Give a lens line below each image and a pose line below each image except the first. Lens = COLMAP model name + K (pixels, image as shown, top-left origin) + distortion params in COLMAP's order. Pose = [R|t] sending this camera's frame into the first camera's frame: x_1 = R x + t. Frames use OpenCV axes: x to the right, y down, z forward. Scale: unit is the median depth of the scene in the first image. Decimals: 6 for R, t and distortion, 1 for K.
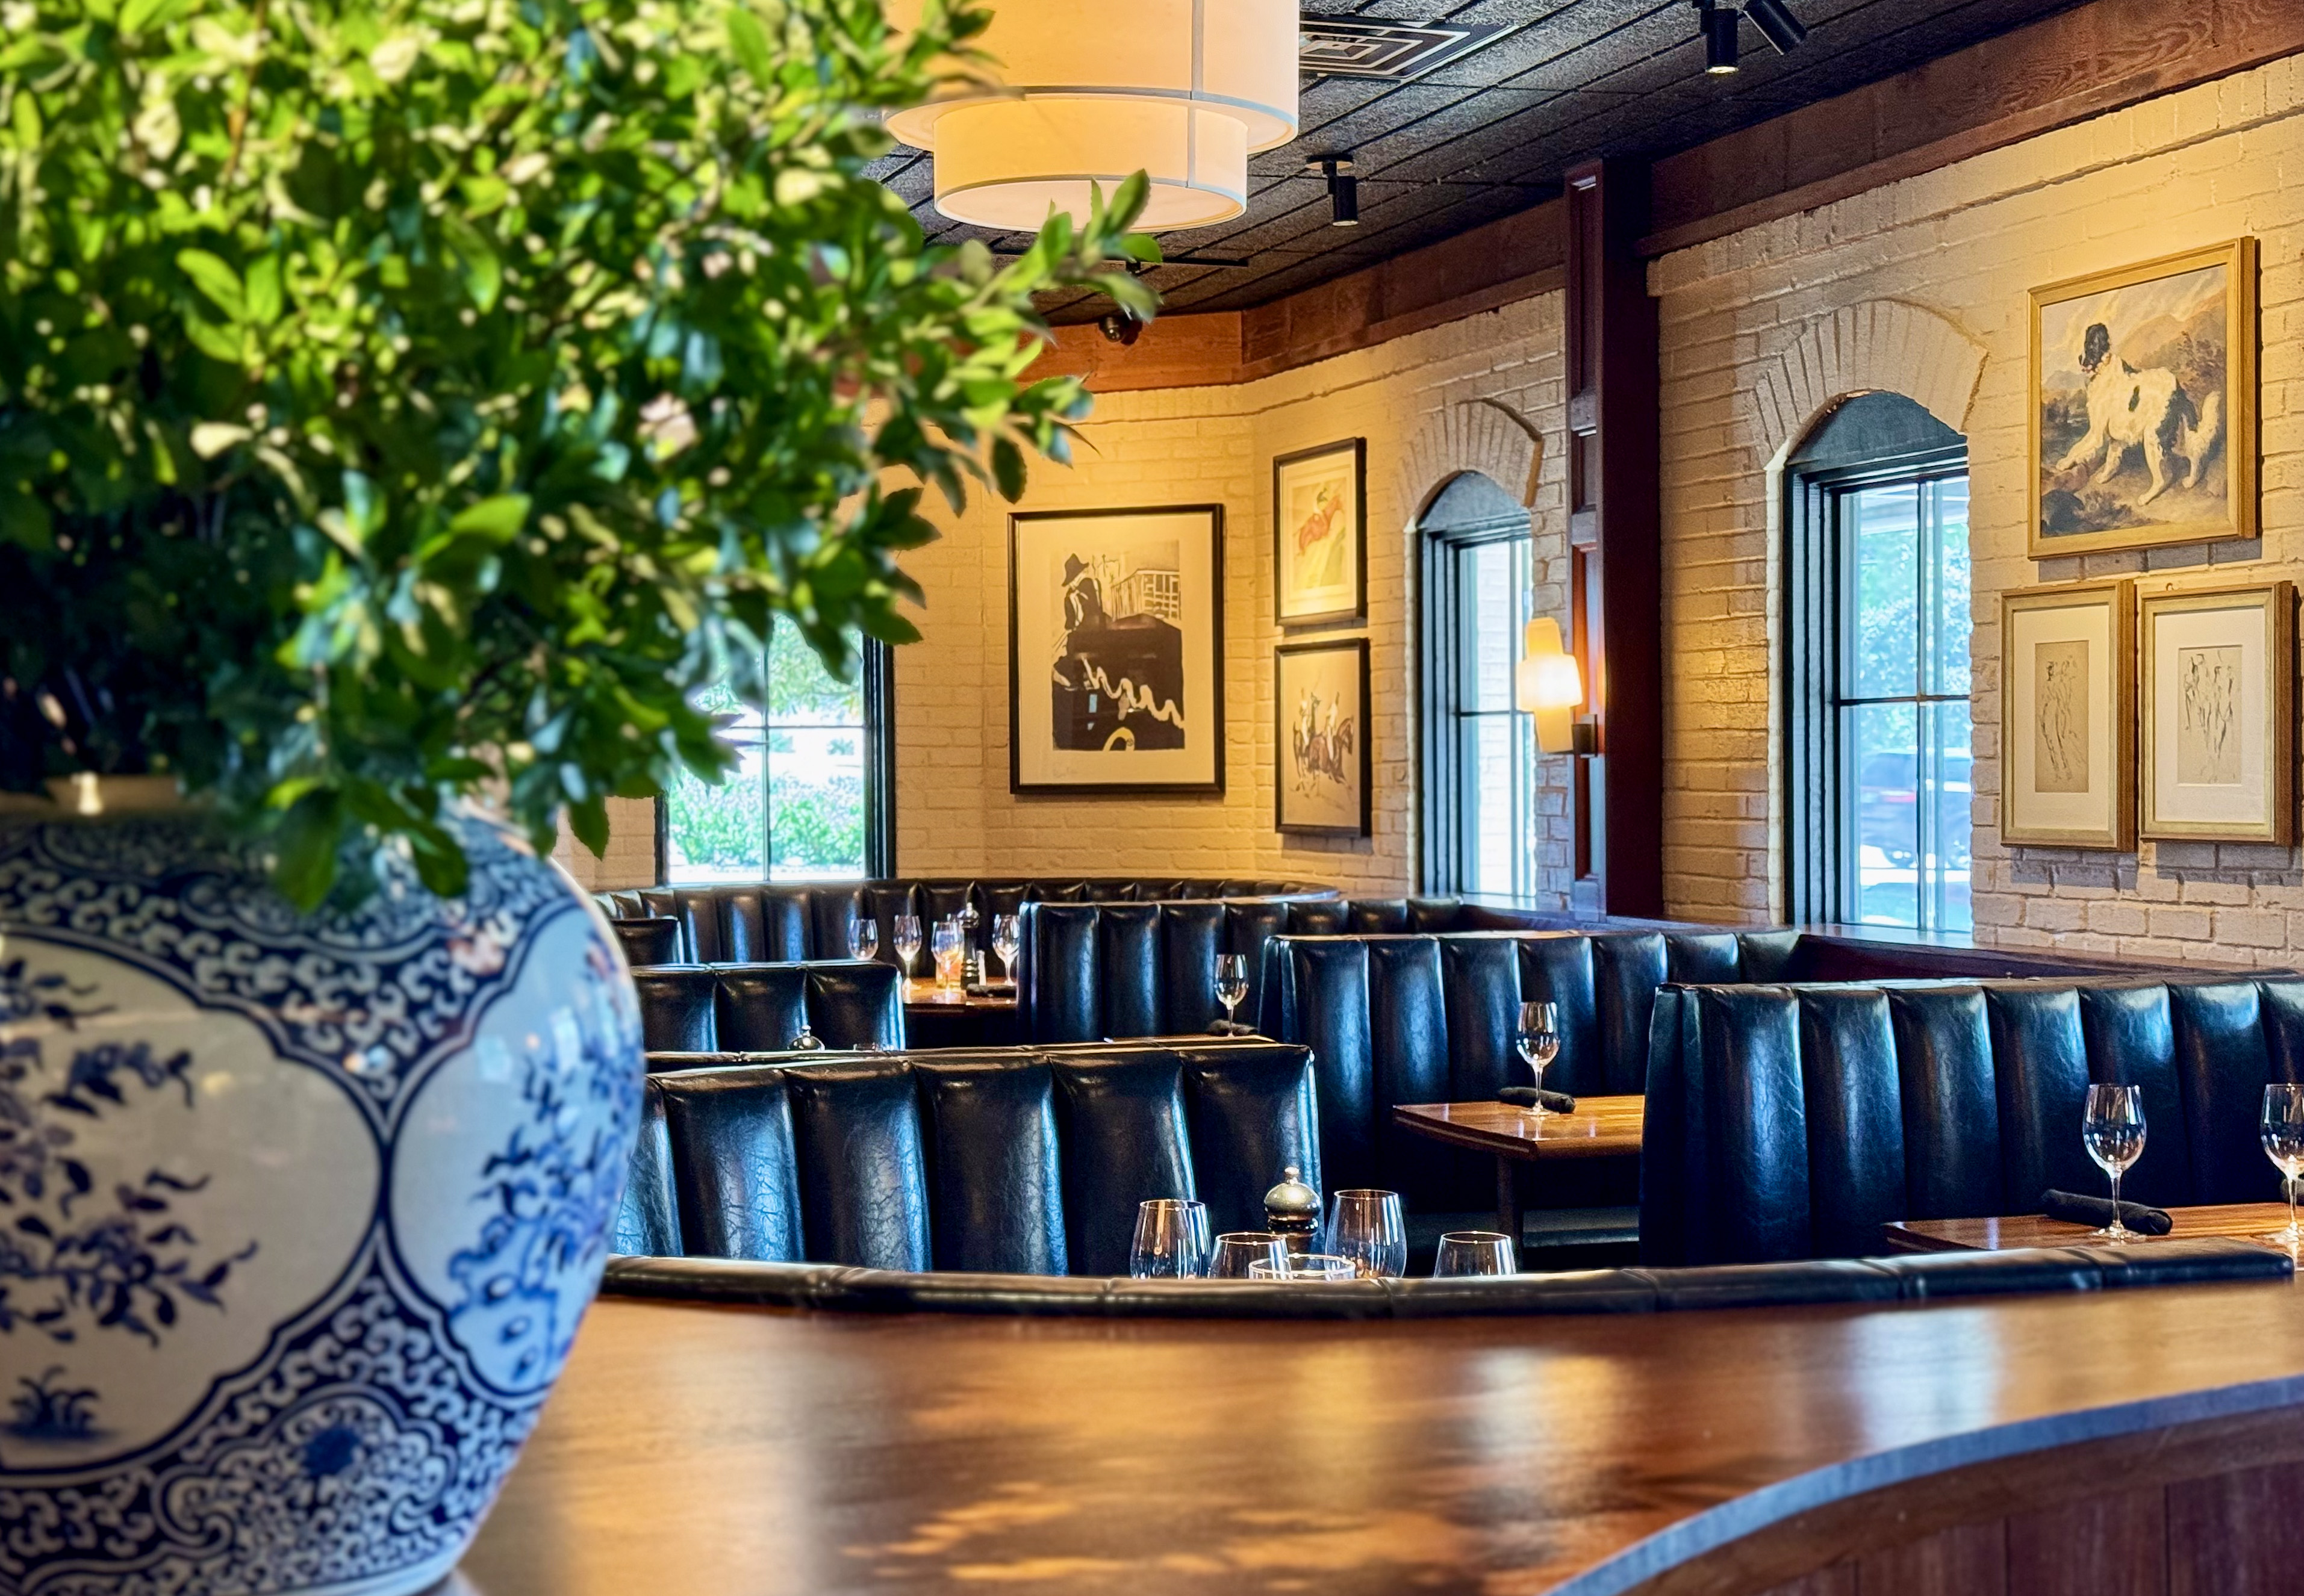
lens RADIAL K [[3279.6, 0, 1151.1], [0, 3279.6, 800.4], [0, 0, 1]] dist [0.126593, 0.000000]
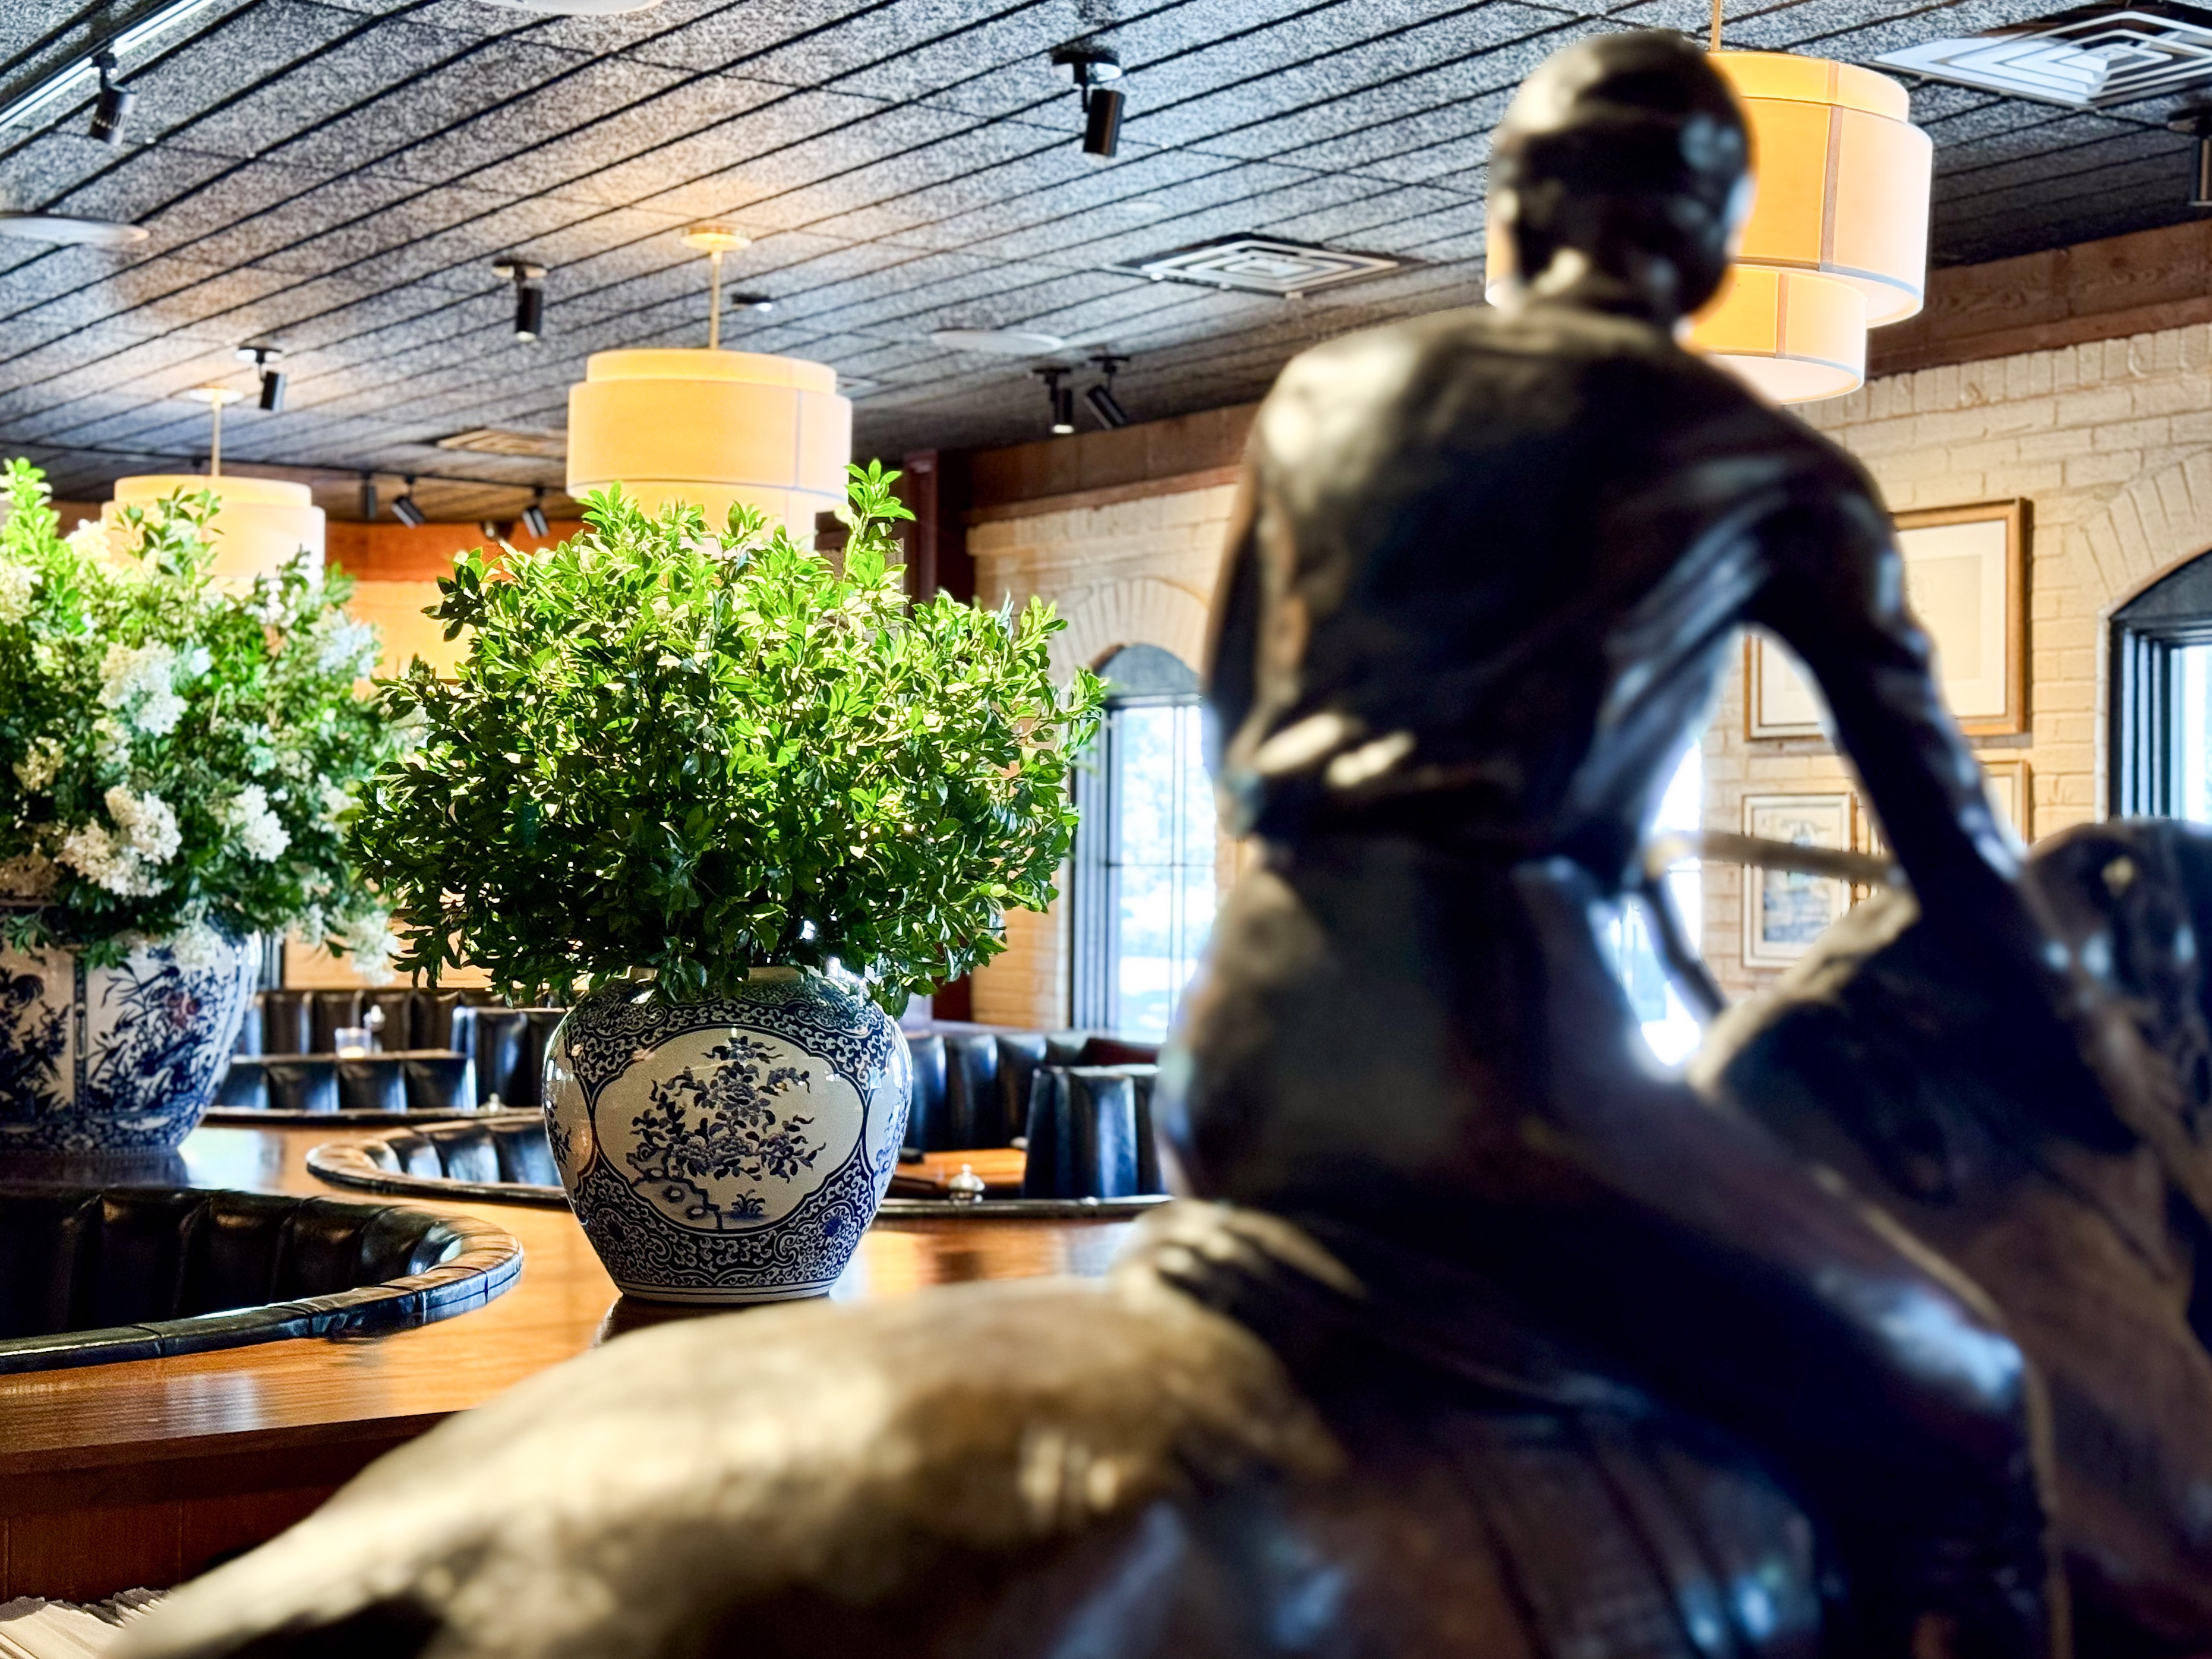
lens RADIAL K [[3354.6, 0, 1106.0], [0, 3354.6, 829.9], [0, 0, 1]] dist [-0.004475, 0.000000]
pose [[0.965770, 0.019012, 0.258703, -0.750590], [-0.013405, 0.999636, -0.023421, -0.058423], [-0.259054, 0.019152, 0.965673, -1.659372]]
